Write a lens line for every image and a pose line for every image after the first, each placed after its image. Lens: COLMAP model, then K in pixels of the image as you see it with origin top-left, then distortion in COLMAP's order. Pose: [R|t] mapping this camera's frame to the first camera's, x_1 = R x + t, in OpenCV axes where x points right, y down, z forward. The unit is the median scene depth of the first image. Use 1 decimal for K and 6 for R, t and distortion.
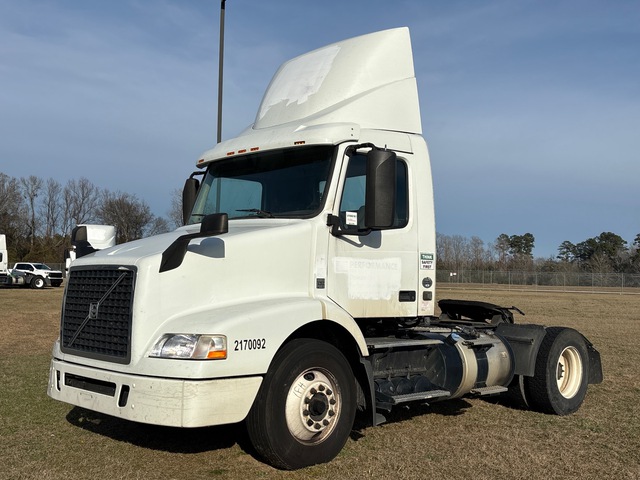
lens RADIAL K [[702.9, 0, 307.9], [0, 702.9, 240.7], [0, 0, 1]] dist [0.078932, 0.000420]
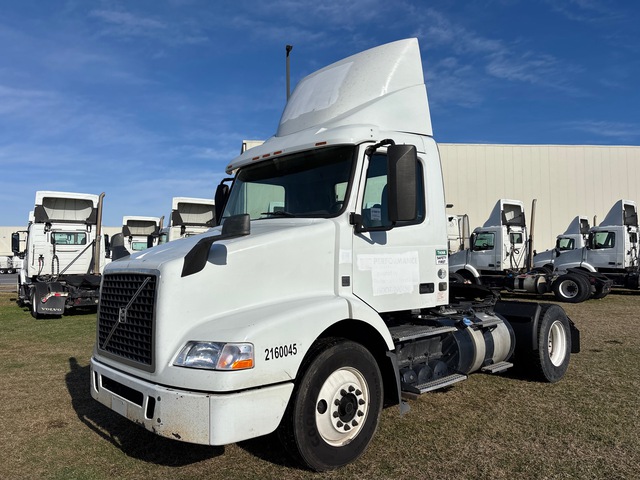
lens RADIAL K [[475.7, 0, 320.0], [0, 475.7, 239.9], [0, 0, 1]] dist [-0.004728, -0.001482]
pose [[0.999621, -0.026779, 0.006357, -0.021825], [0.026677, 0.999521, 0.015719, -0.010219], [-0.006775, -0.015544, 0.999856, 0.306892]]
